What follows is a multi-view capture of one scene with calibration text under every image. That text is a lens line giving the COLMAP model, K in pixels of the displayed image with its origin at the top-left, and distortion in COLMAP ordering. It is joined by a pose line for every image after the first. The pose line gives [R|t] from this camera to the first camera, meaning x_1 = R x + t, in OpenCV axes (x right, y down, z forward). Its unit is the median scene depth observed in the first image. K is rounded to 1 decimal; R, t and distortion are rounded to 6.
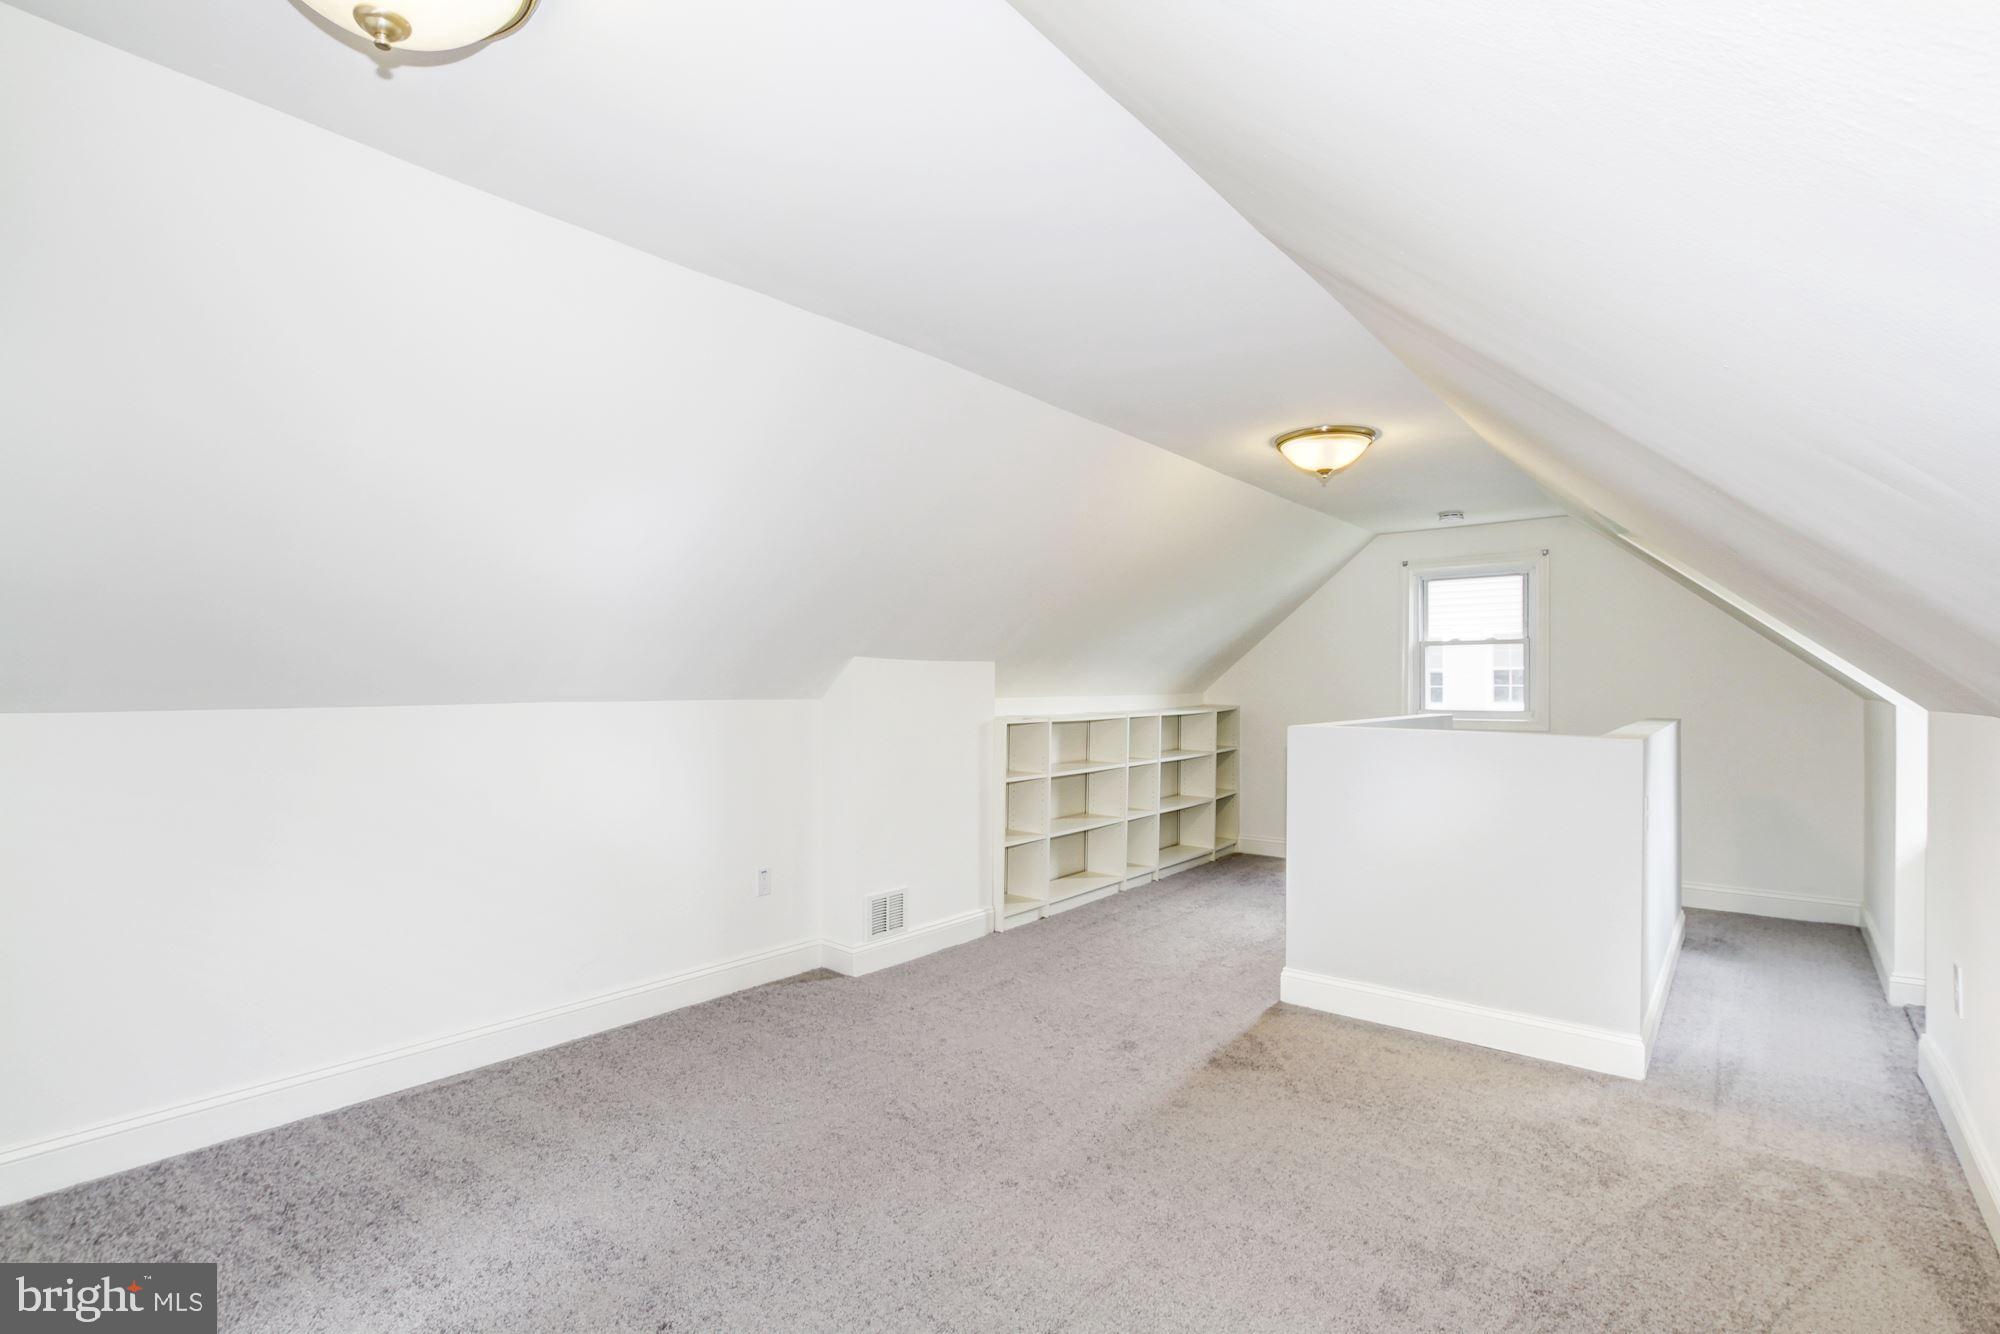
lens RADIAL K [[970.8, 0, 1007.5], [0, 970.8, 661.7], [0, 0, 1]] dist [-0.001701, 0.000107]
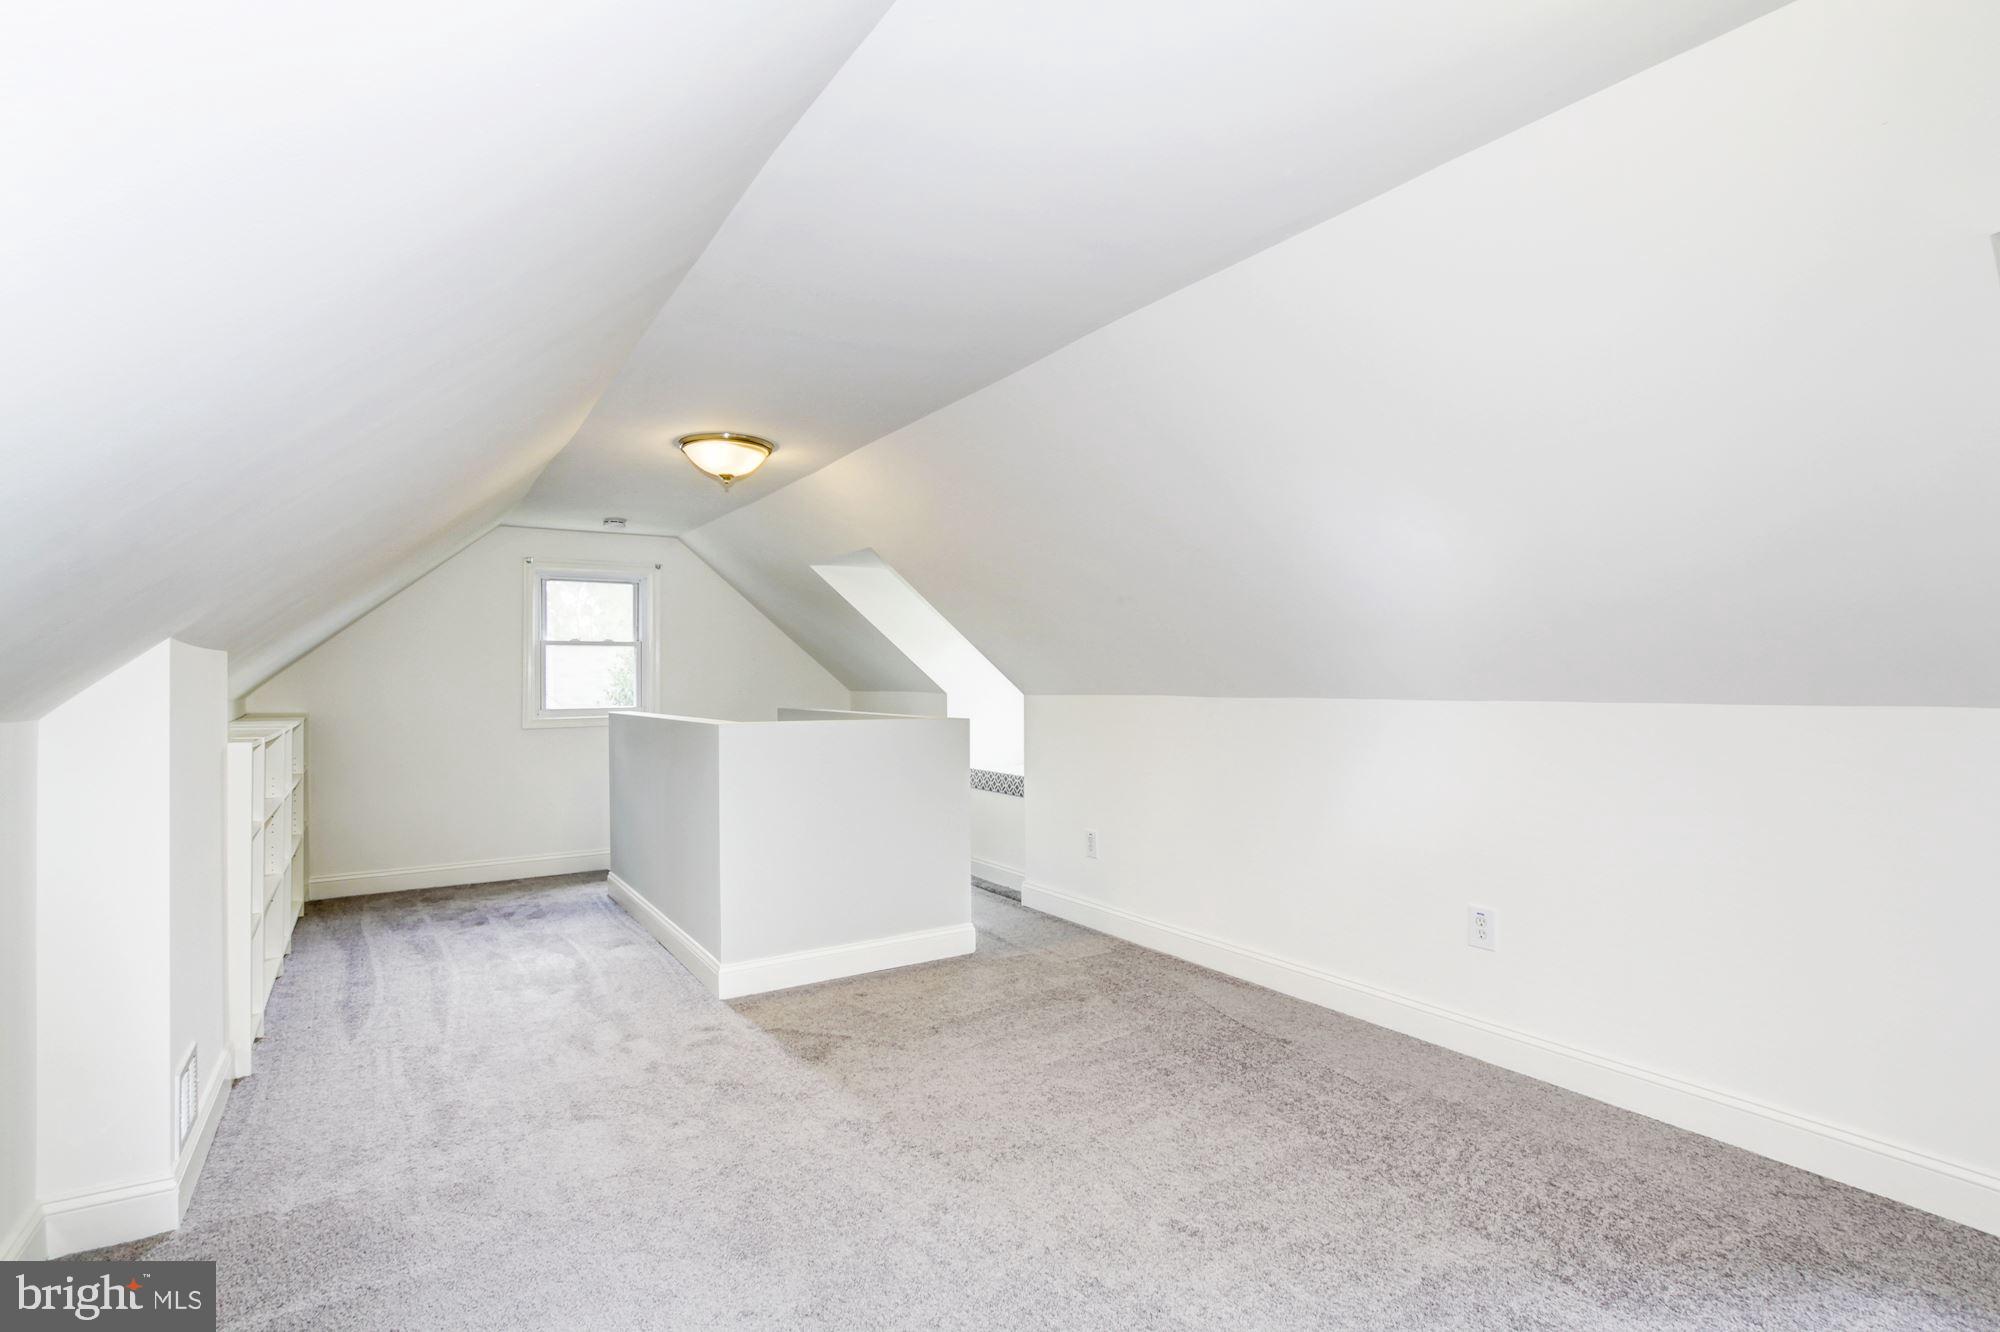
lens RADIAL K [[929.0, 0, 1000.0], [0, 929.0, 666.0], [0, 0, 1]] dist [-0.002342, -0.000326]
pose [[0.322824, 0.006985, 0.946433, -0.356672], [-0.010005, 0.999942, -0.003967, 0.004376], [-0.946406, -0.008189, 0.322875, 0.280761]]
